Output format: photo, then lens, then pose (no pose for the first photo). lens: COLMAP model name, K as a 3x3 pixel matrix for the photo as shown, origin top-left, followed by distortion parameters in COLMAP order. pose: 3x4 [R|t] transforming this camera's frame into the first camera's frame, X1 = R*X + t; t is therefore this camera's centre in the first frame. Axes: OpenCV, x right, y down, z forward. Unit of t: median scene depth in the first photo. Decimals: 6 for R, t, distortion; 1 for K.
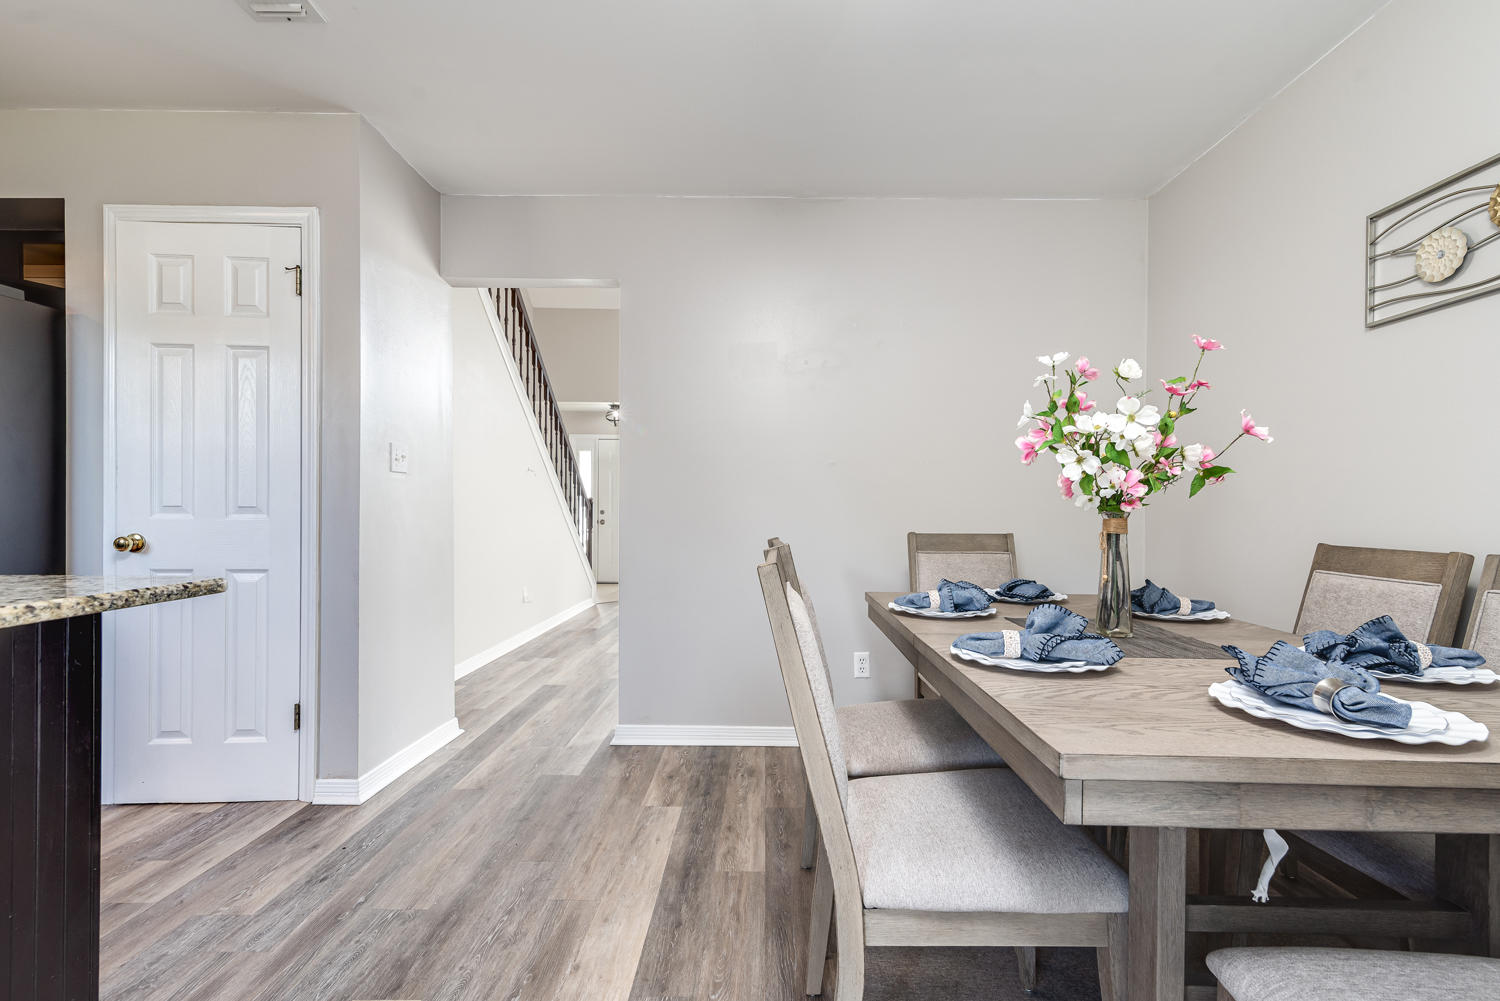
lens RADIAL K [[680.7, 0, 766.4], [0, 680.7, 510.8], [0, 0, 1]] dist [0.021286, -0.000195]
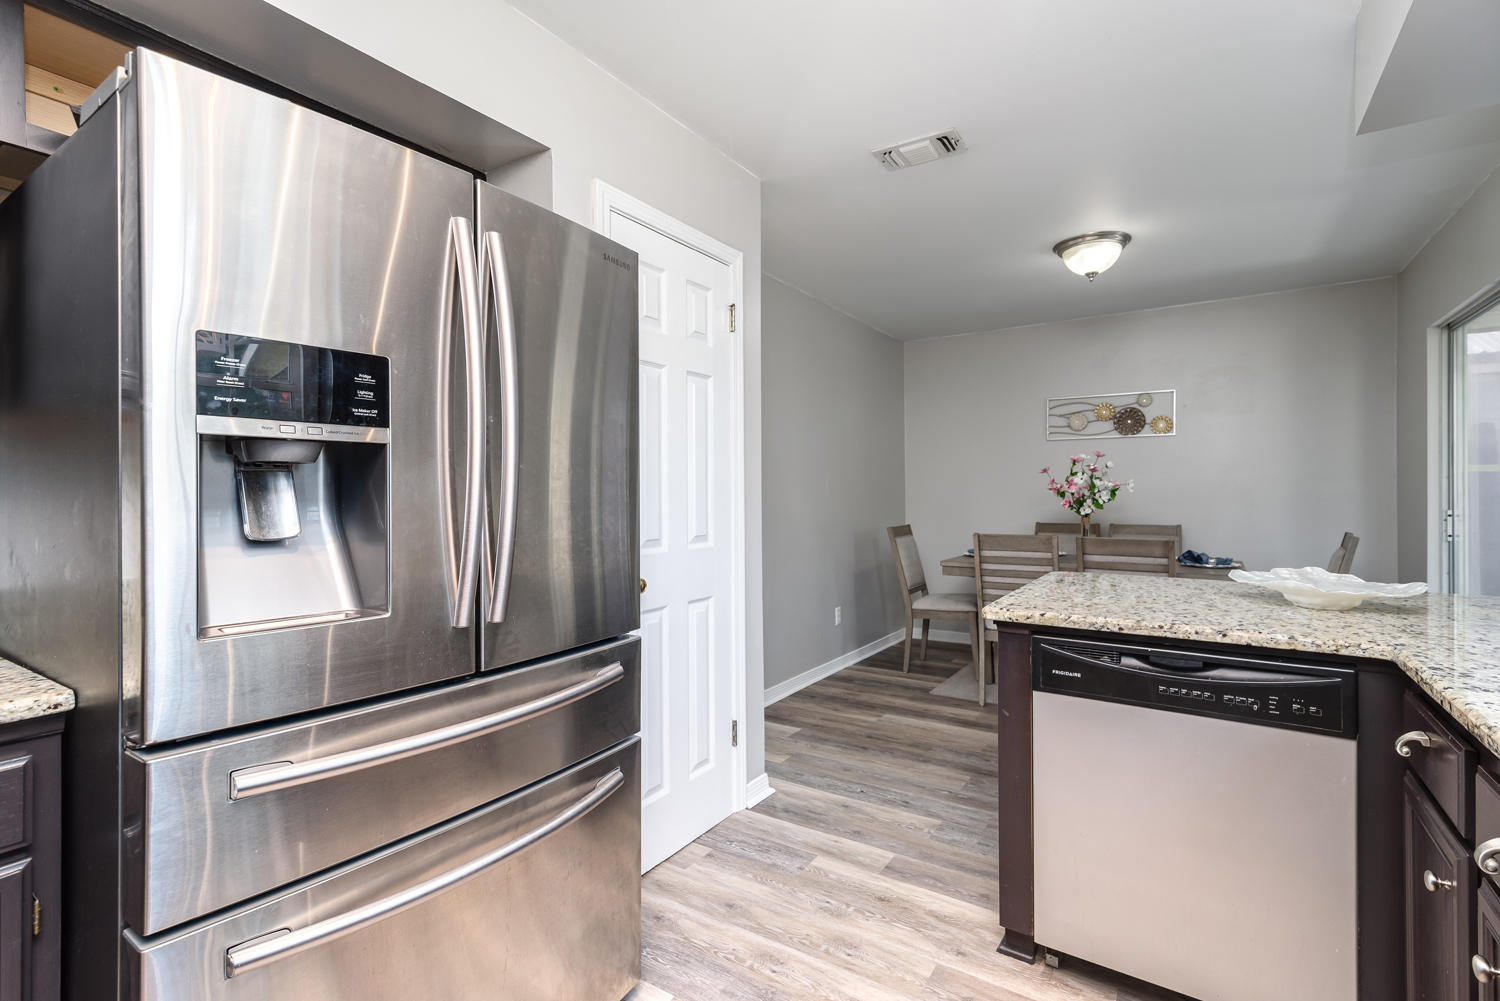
lens RADIAL K [[682.8, 0, 773.8], [0, 682.8, 503.4], [0, 0, 1]] dist [0.011290, -0.000138]
pose [[0.522892, -0.020135, 0.852161, -1.875552], [0.012037, 0.999796, 0.016237, -0.075605], [-0.852314, 0.001767, 0.523028, 0.510736]]
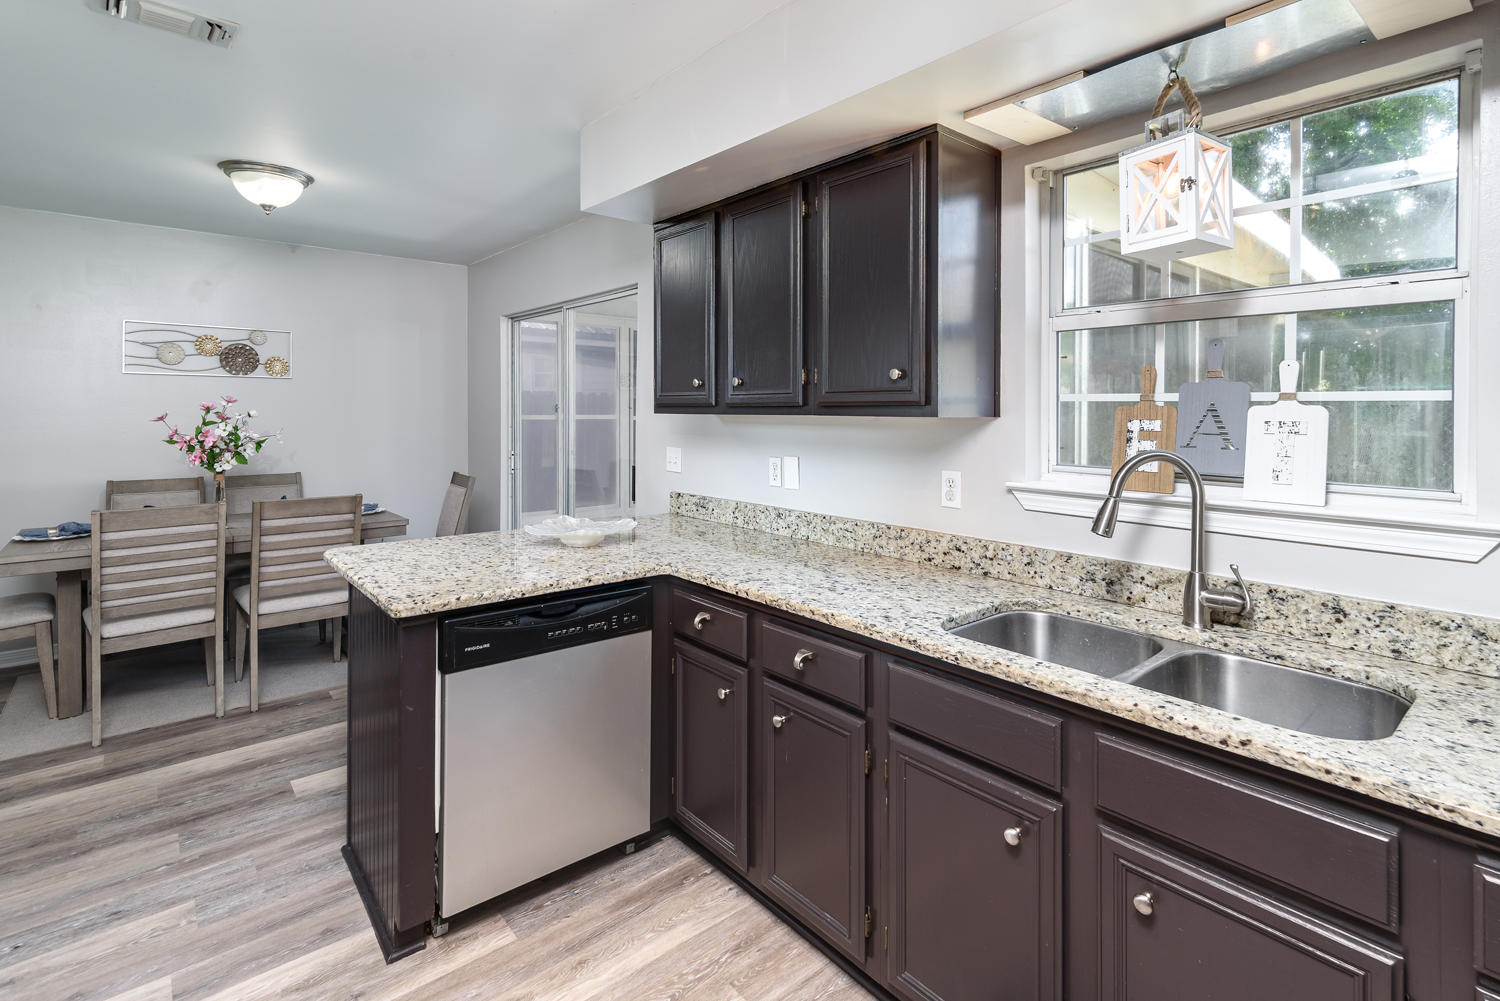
lens RADIAL K [[718.9, 0, 760.8], [0, 718.9, 419.0], [0, 0, 1]] dist [0.008025, 0.000354]
pose [[-0.657101, -0.014702, 0.753659, -1.942662], [-0.001773, 0.999837, 0.017958, -0.166969], [-0.753801, 0.010464, -0.657020, 0.963644]]
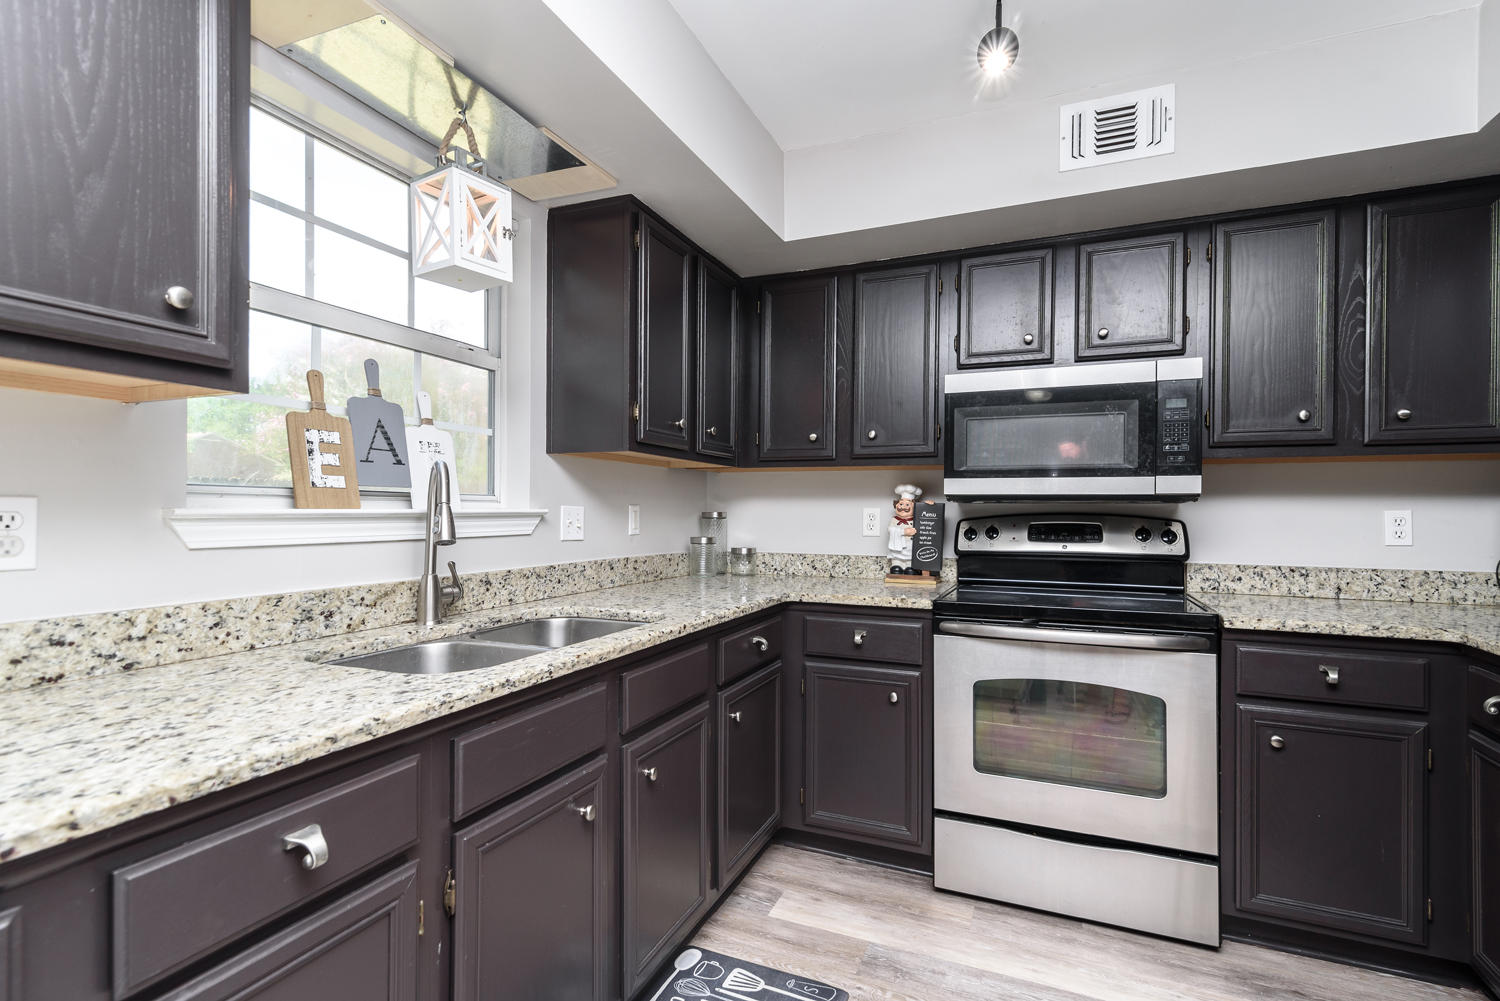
lens RADIAL K [[694.5, 0, 761.5], [0, 694.5, 508.5], [0, 0, 1]] dist [0.010227, -0.000353]
pose [[-0.384512, -0.007098, -0.923093, -1.049016], [-0.012366, 0.999920, -0.002538, -0.067389], [0.923037, 0.010439, -0.384569, 0.767974]]
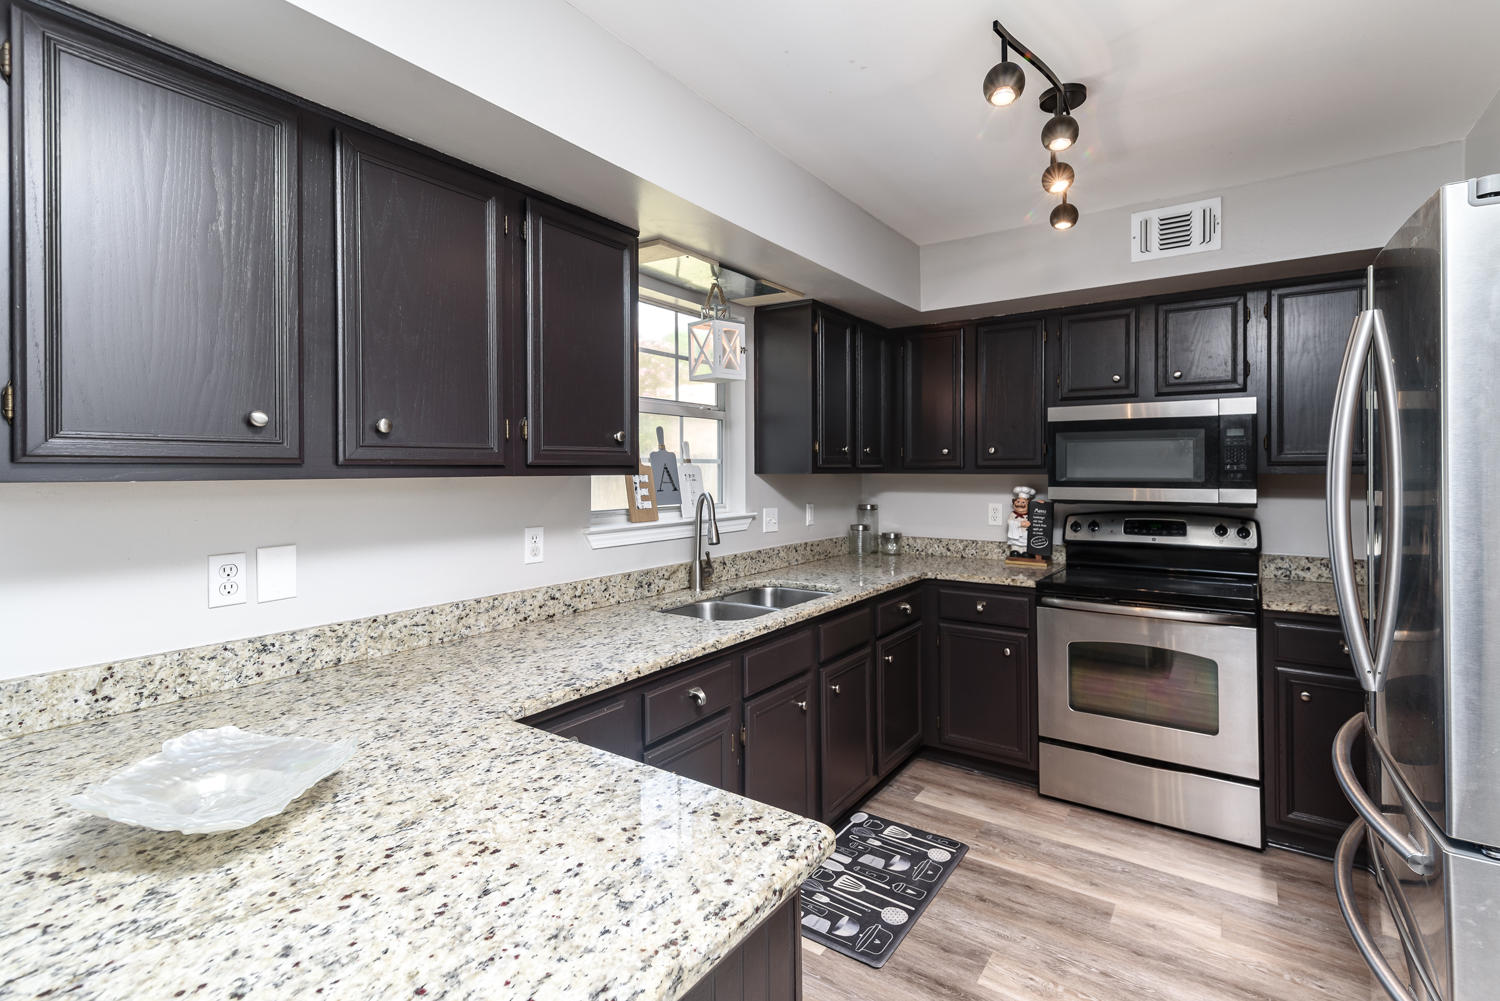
lens RADIAL K [[693.9, 0, 757.3], [0, 693.9, 464.2], [0, 0, 1]] dist [0.011553, -0.000488]
pose [[-0.569940, -0.006059, -0.821664, -0.621621], [-0.002759, 0.999981, -0.005461, -0.164923], [0.821682, -0.000845, -0.569946, 0.948646]]
